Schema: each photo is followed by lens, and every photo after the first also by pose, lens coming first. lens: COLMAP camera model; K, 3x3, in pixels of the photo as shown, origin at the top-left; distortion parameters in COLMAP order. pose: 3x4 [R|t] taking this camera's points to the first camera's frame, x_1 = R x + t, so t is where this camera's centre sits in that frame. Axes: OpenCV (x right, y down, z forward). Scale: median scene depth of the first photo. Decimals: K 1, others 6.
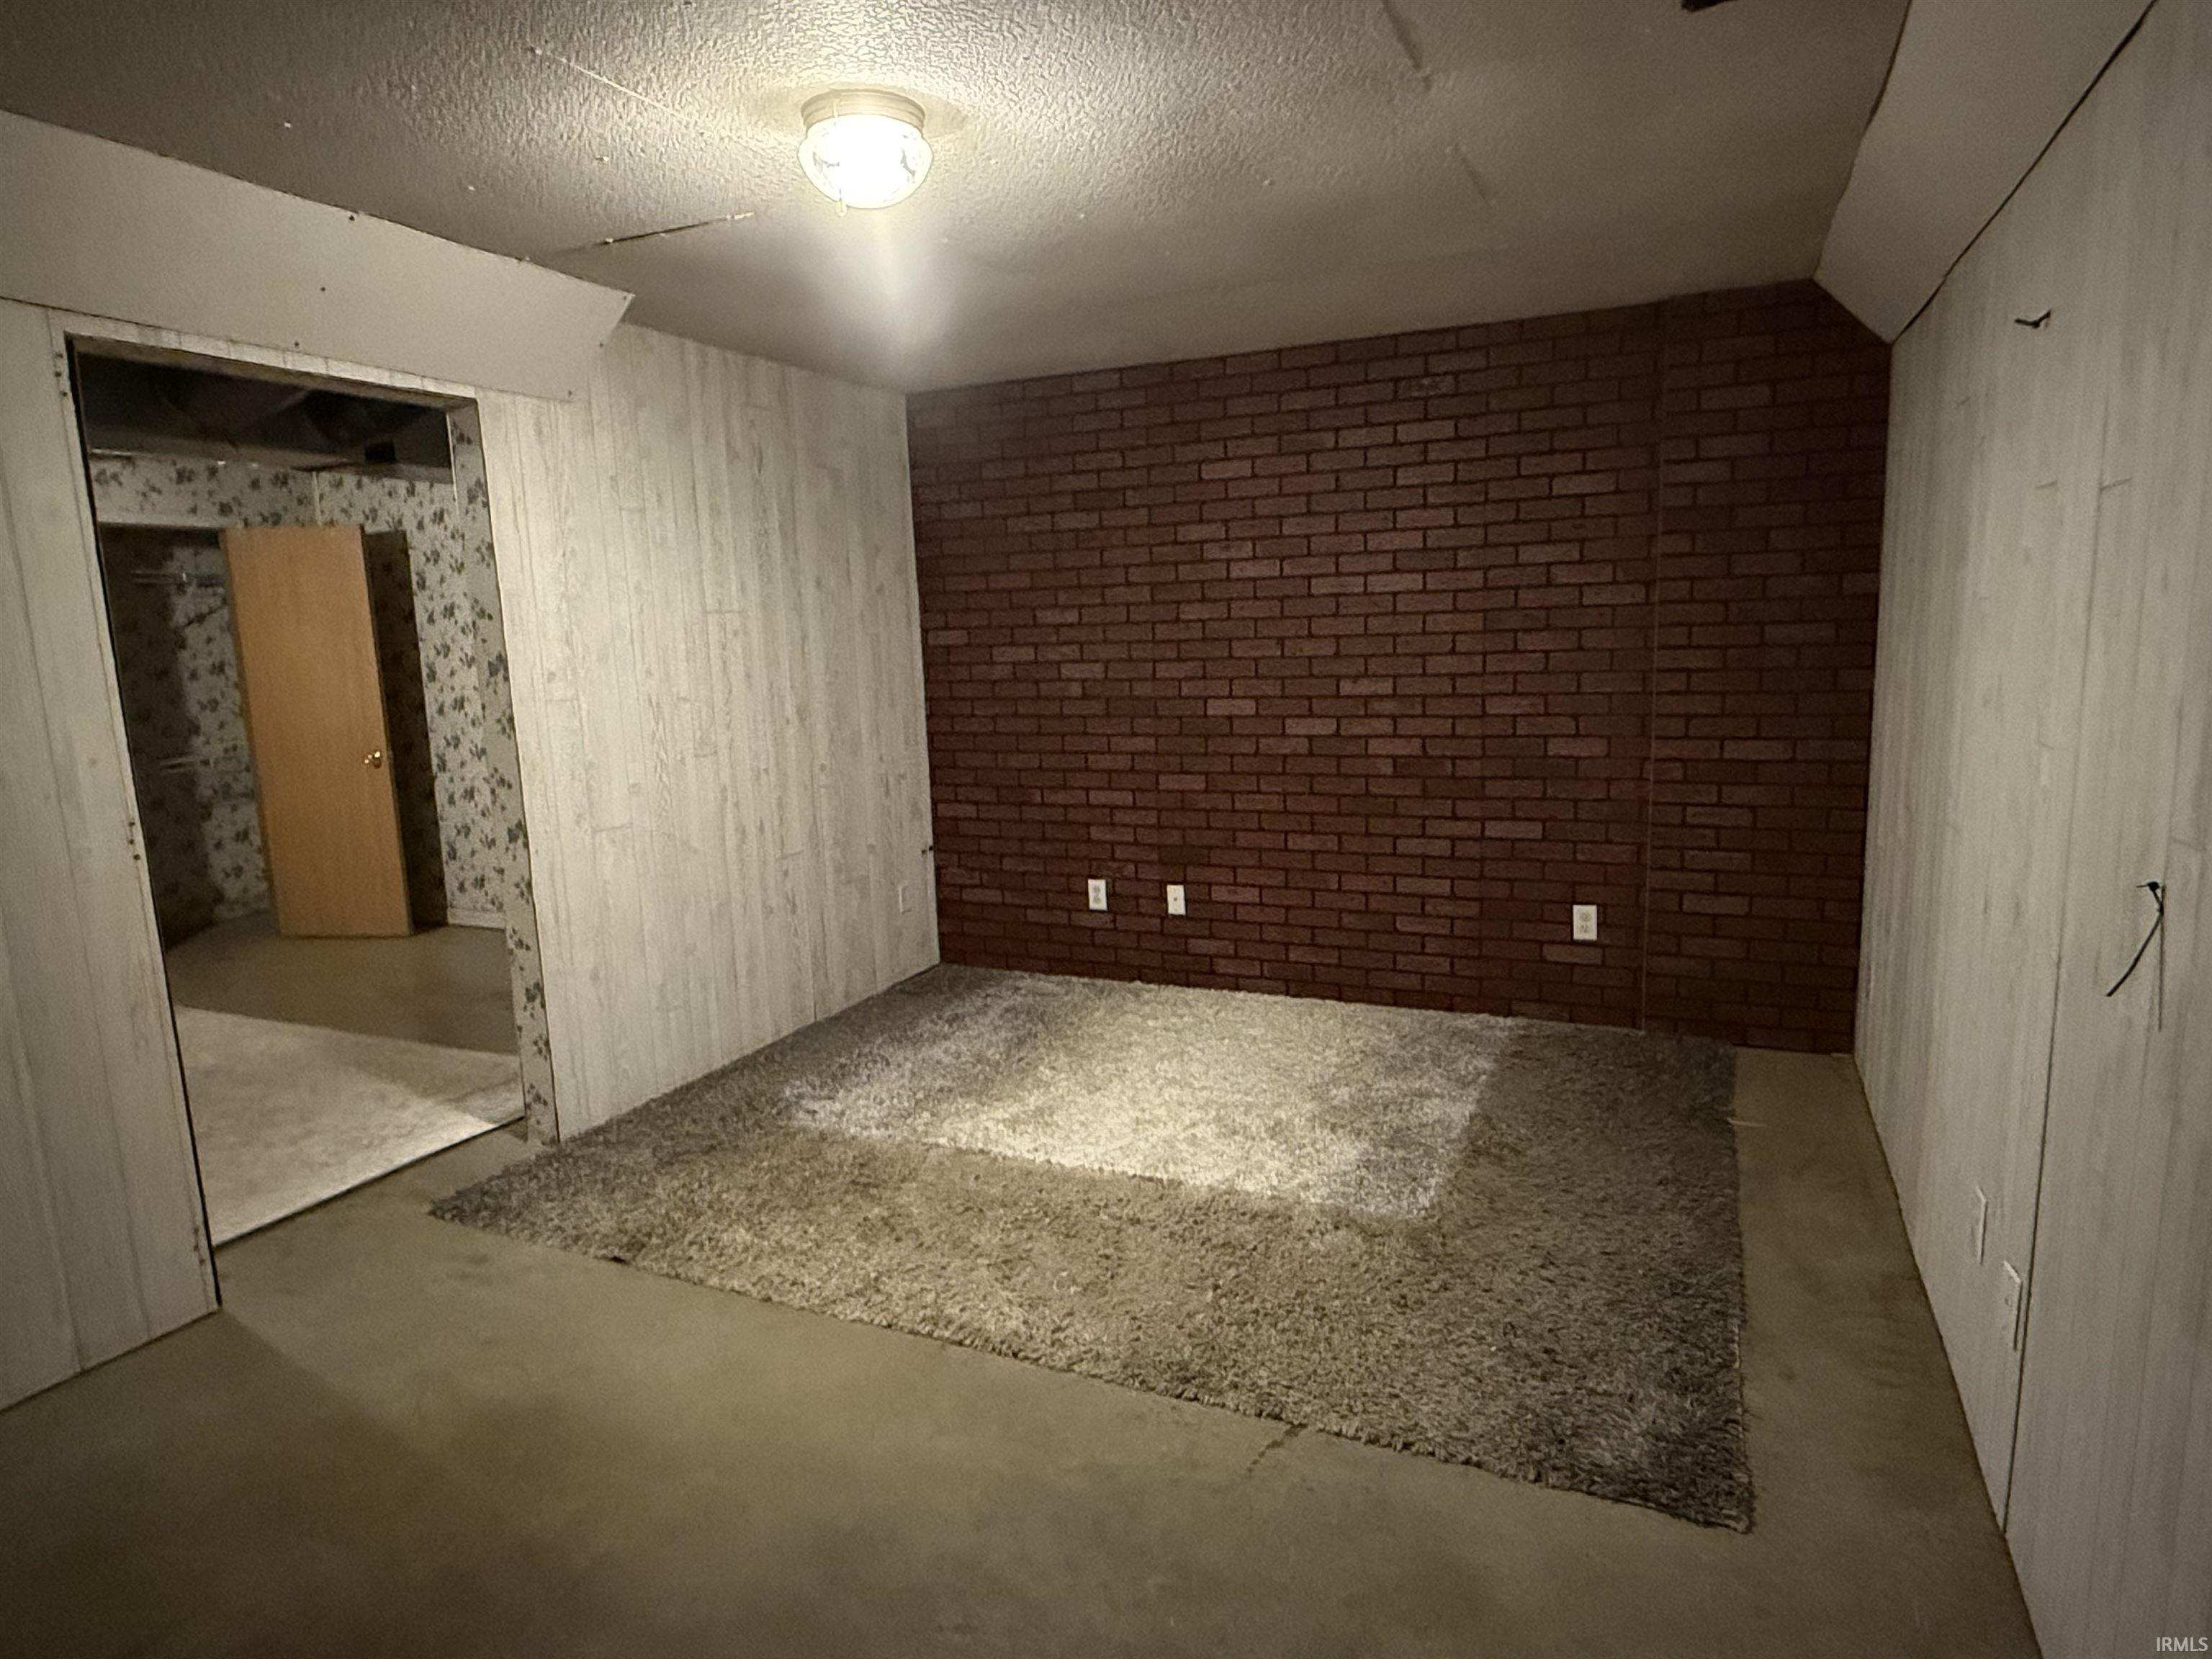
lens RADIAL K [[1292.2, 0, 1106.7], [0, 1292.2, 827.7], [0, 0, 1]] dist [0.002007, -0.000846]
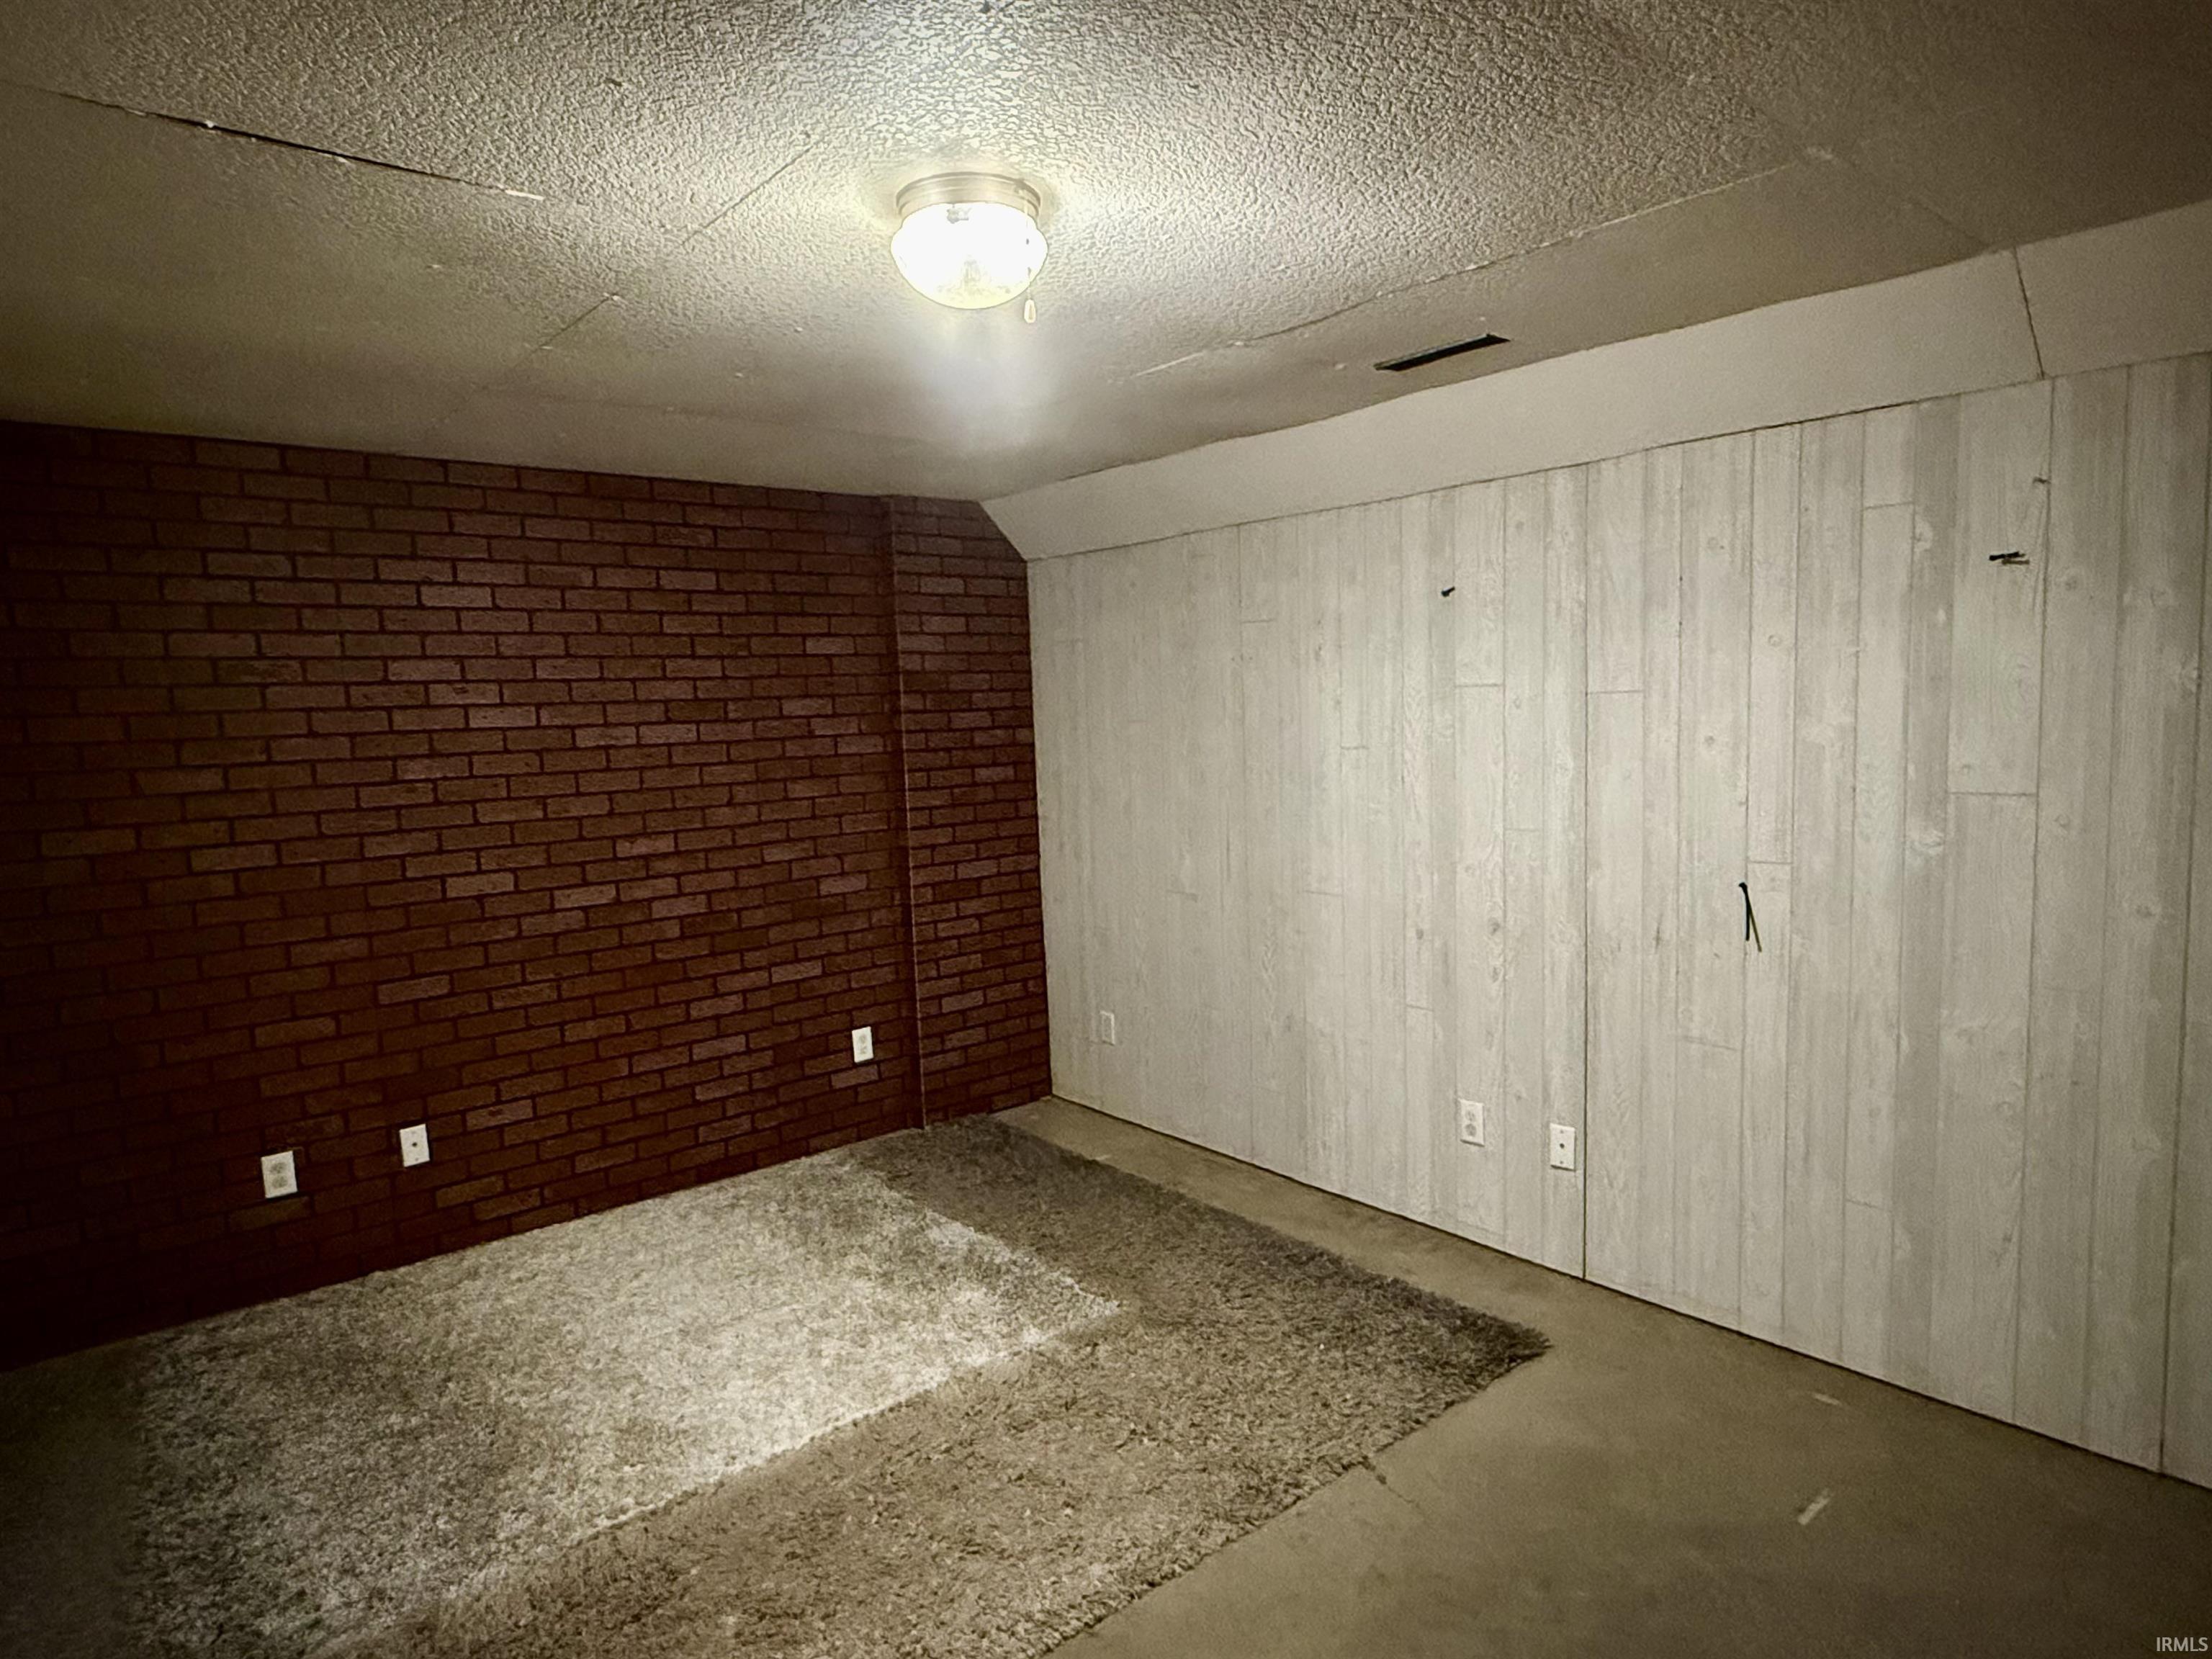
lens RADIAL K [[1292.2, 0, 1106.7], [0, 1292.2, 827.7], [0, 0, 1]] dist [0.002007, -0.000846]
pose [[0.433221, -0.066899, 0.898801, -0.484432], [0.159594, 0.987177, -0.003448, -0.066925], [-0.887045, 0.144937, 0.438342, 0.308932]]
